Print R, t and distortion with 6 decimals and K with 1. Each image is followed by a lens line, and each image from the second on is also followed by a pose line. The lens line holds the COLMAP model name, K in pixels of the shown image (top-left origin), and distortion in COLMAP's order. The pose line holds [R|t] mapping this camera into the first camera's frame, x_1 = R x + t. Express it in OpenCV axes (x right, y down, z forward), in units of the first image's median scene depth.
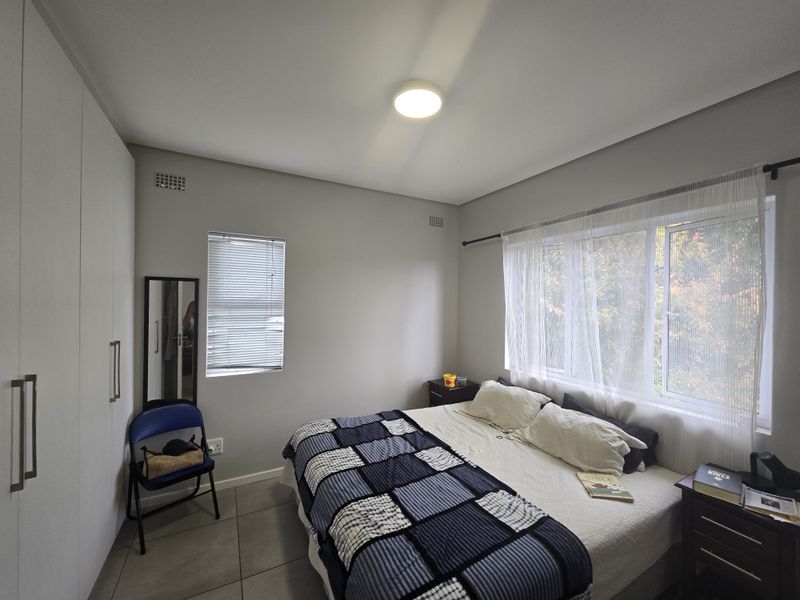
lens RADIAL K [[330.2, 0, 403.1], [0, 330.2, 302.1], [0, 0, 1]] dist [-0.002331, 0.003116]
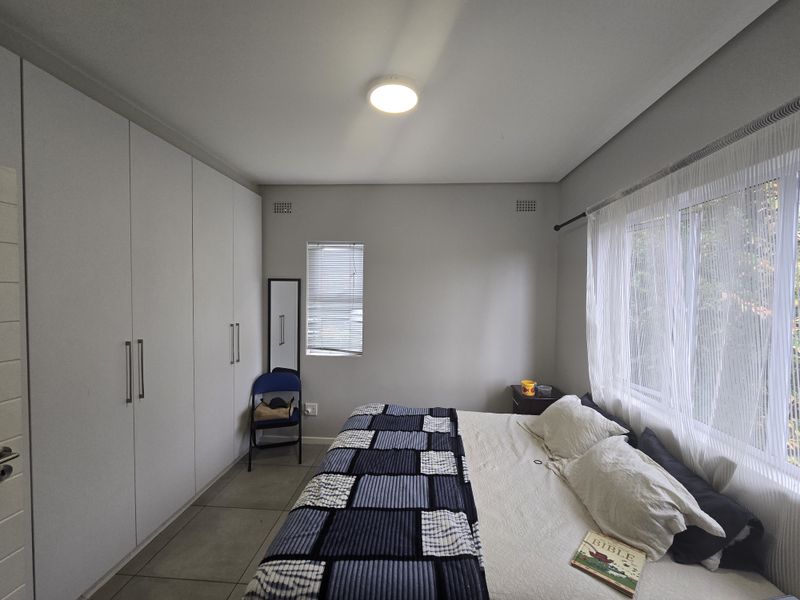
lens RADIAL K [[330.2, 0, 402.7], [0, 330.2, 299.7], [0, 0, 1]] dist [-0.002331, 0.003116]
pose [[0.843523, 0.009976, -0.537000, 0.459121], [-0.002894, 0.999897, 0.014030, -0.009143], [0.537085, -0.010281, 0.843466, 0.125877]]
